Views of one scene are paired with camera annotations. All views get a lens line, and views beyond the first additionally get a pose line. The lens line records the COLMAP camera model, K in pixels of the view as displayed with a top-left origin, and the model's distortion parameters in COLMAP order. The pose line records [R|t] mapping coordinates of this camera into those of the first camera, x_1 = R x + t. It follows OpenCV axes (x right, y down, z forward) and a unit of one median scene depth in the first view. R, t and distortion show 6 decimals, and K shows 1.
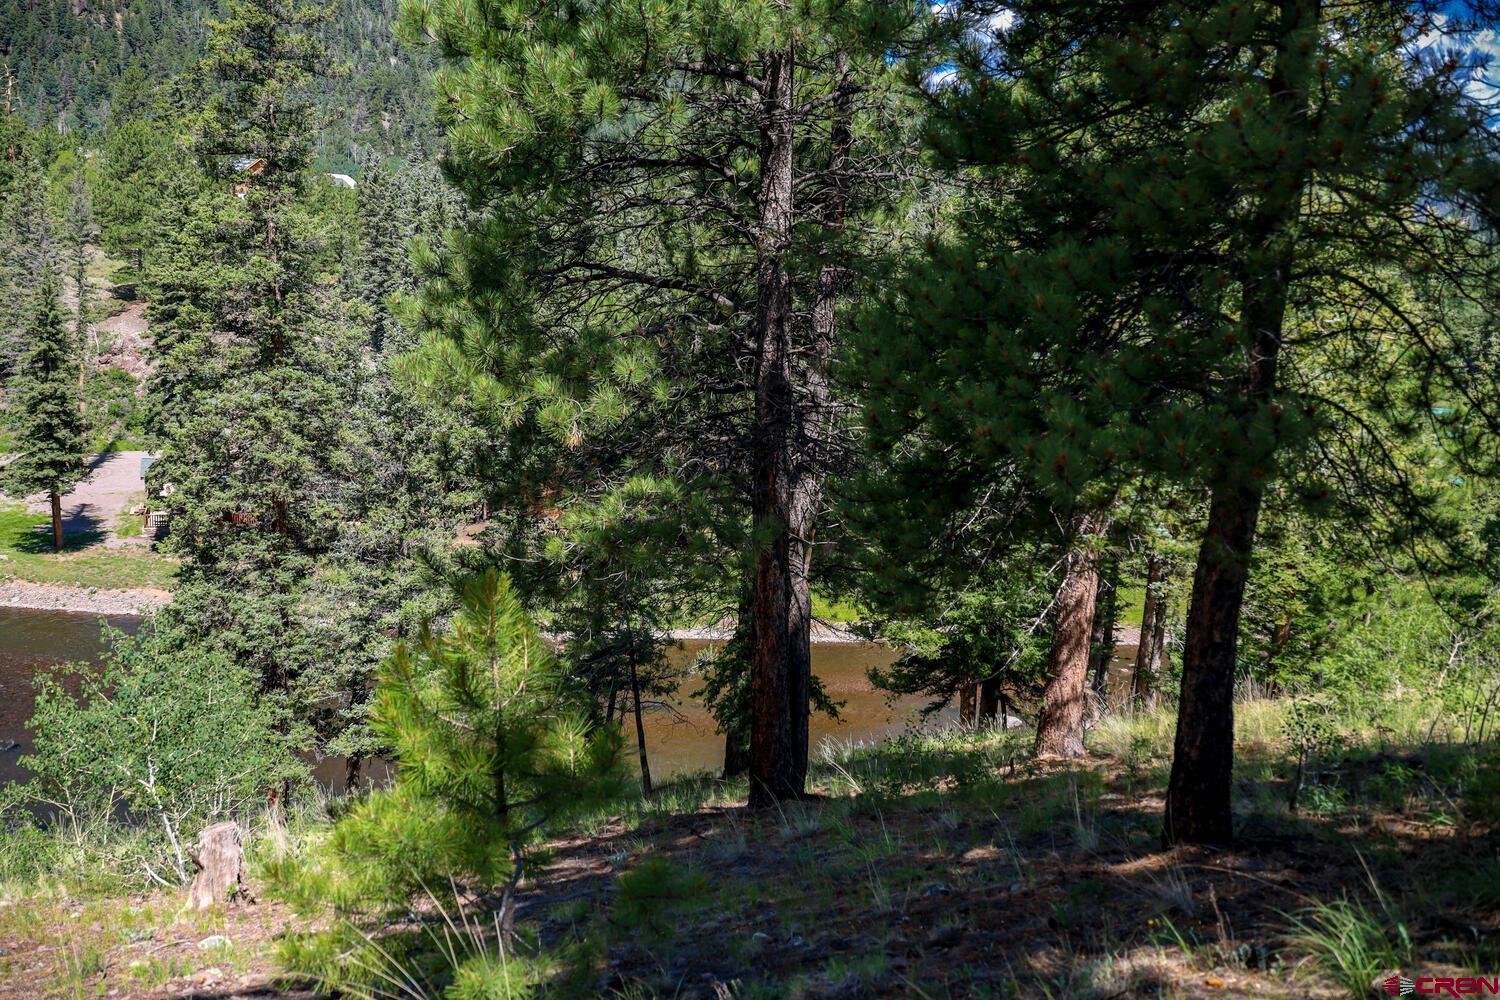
lens RADIAL K [[1281.5, 0, 726.6], [0, 1281.5, 489.7], [0, 0, 1]] dist [0.005760, -0.056661]
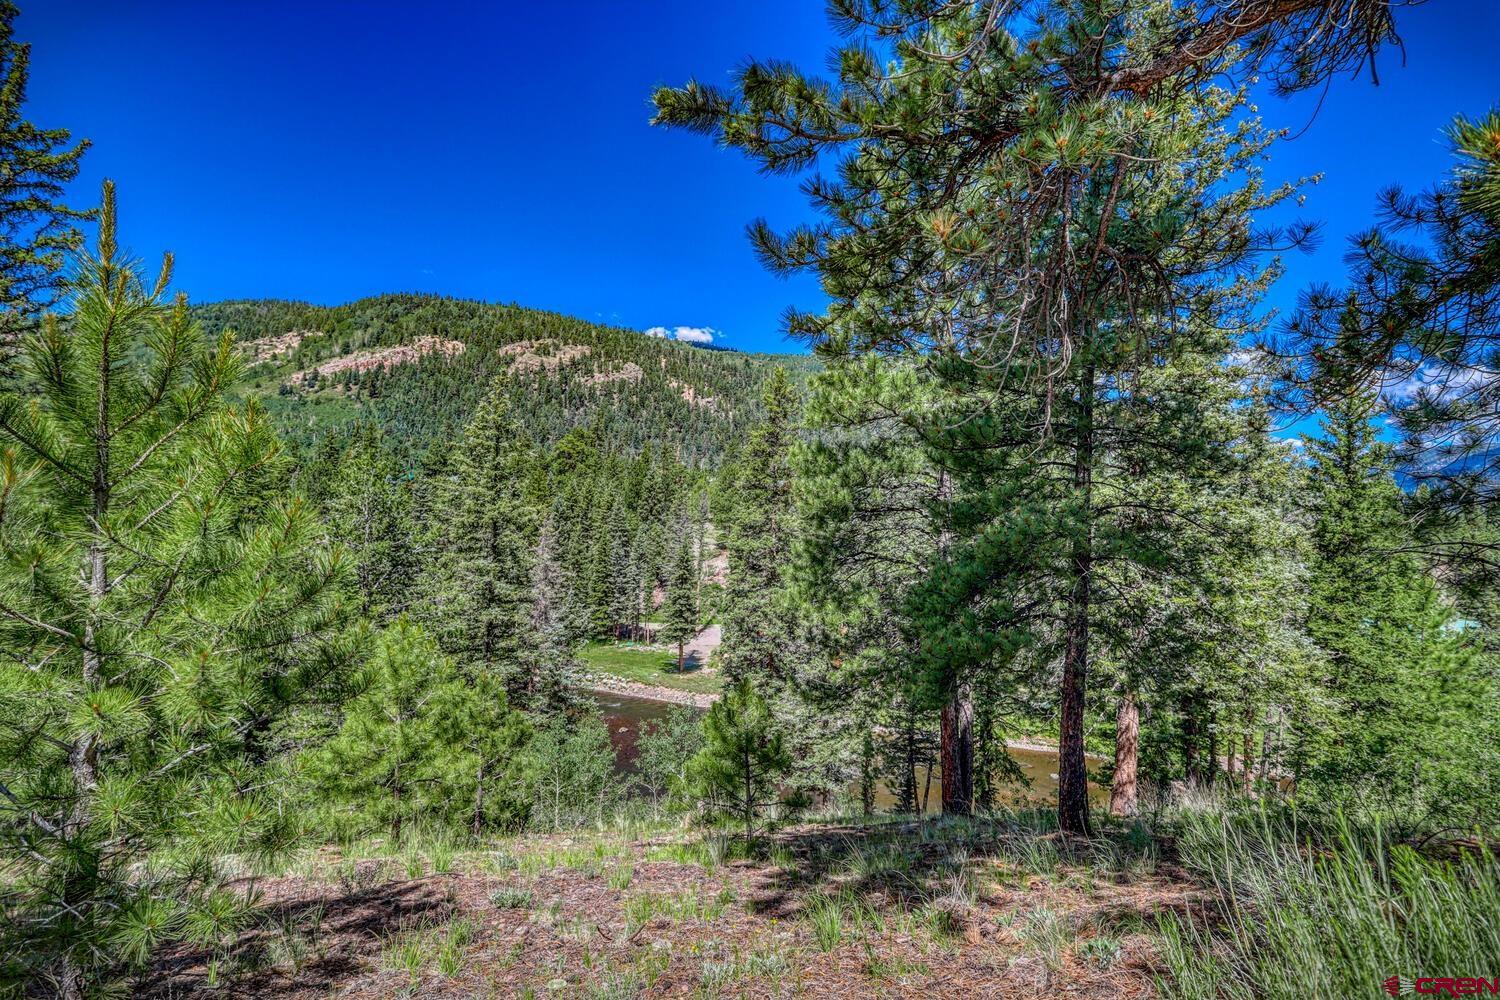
lens RADIAL K [[703.0, 0, 799.4], [0, 703.0, 501.2], [0, 0, 1]] dist [0.004134, 0.000591]
pose [[0.945577, -0.021015, -0.324719, 0.066805], [-0.048127, 0.977906, -0.203432, -0.001771], [0.321820, 0.207988, 0.923674, -0.076724]]
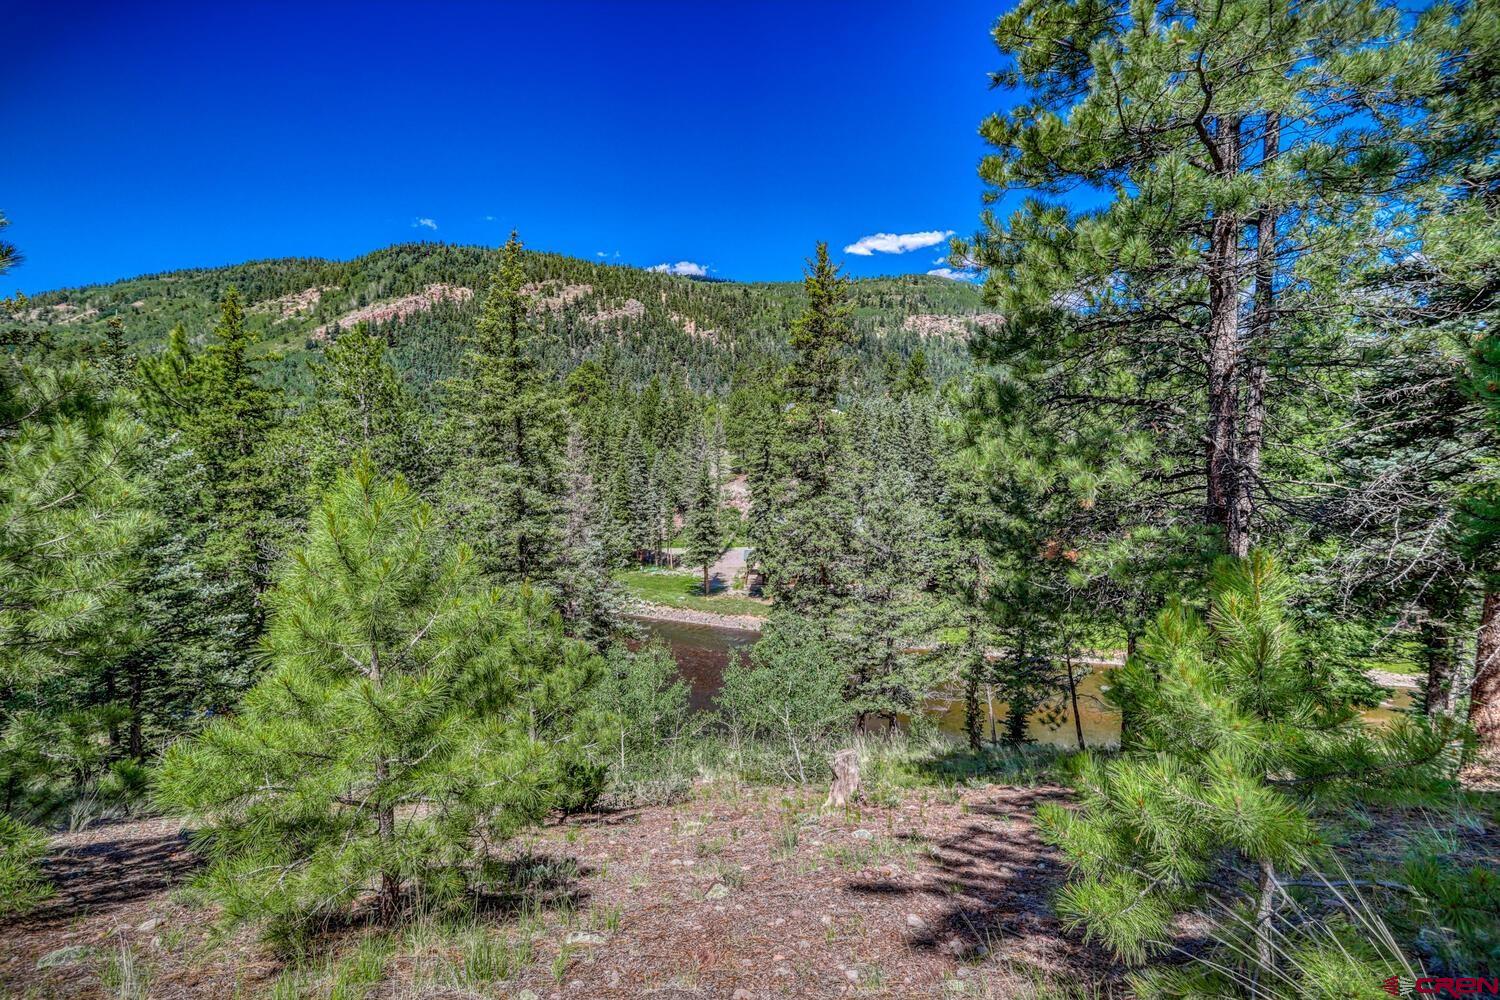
lens RADIAL K [[682.6, 0, 759.6], [0, 682.6, 489.6], [0, 0, 1]] dist [0.004090, 0.001985]
pose [[0.921721, -0.030551, -0.386649, -0.048606], [-0.015418, 0.993219, -0.115234, 0.012296], [0.387547, 0.112175, 0.914999, 0.044970]]
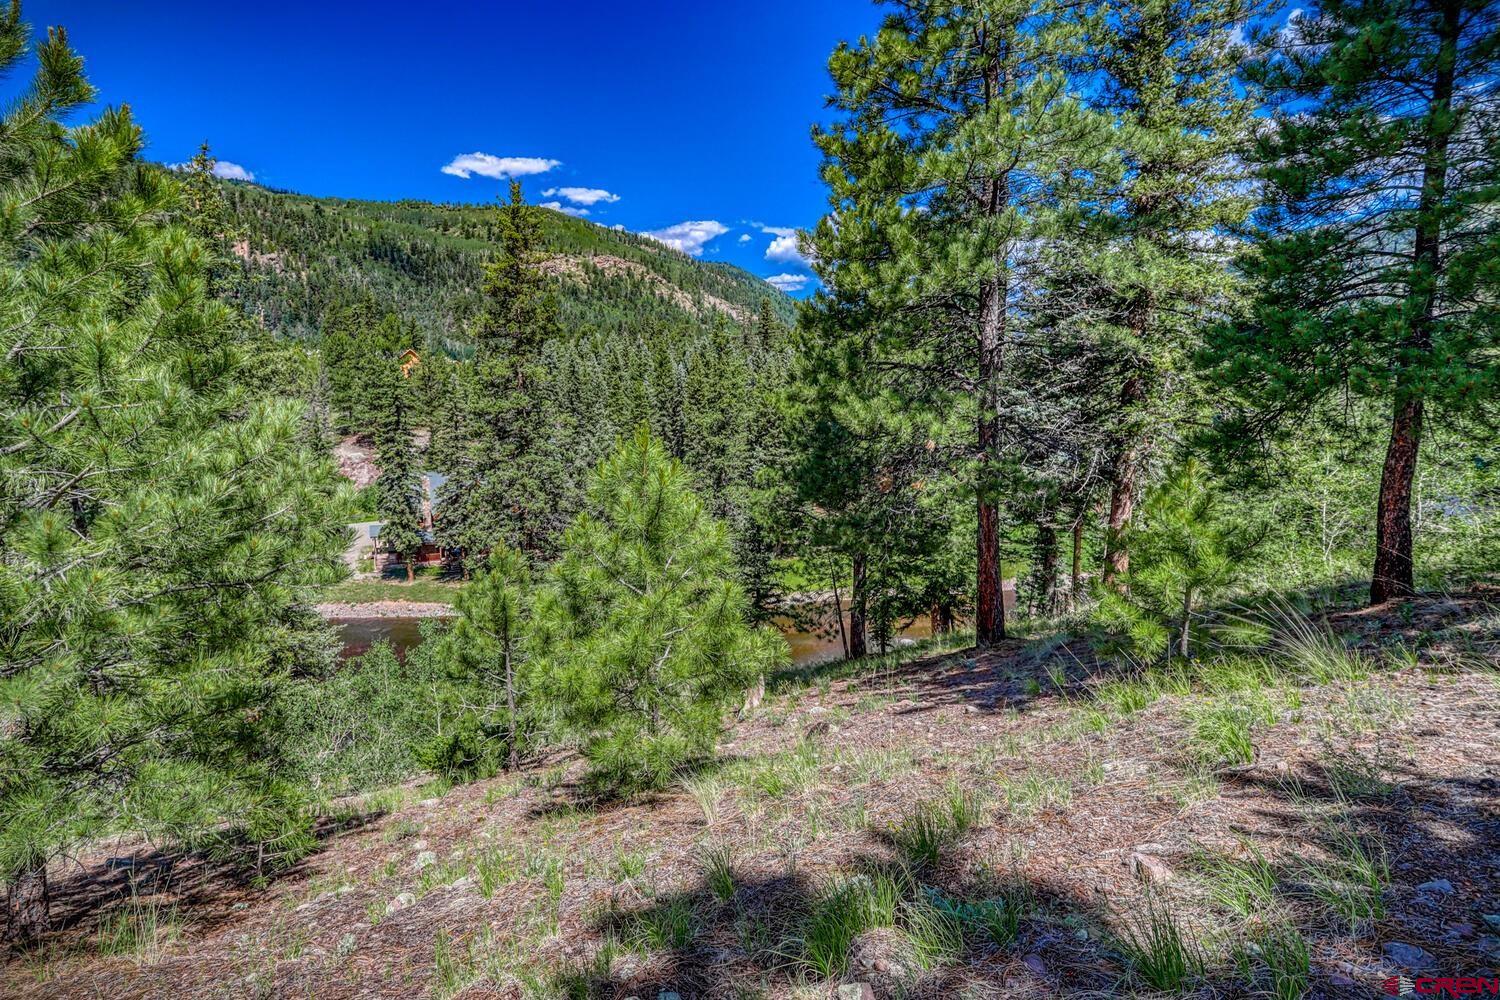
lens RADIAL K [[753.2, 0, 698.9], [0, 753.2, 479.5], [0, 0, 1]] dist [-0.003673, -0.001563]
pose [[0.996770, -0.072770, 0.033966, -0.153142], [0.074669, 0.995494, -0.058444, 0.016143], [-0.029560, 0.060792, 0.997713, -0.039212]]
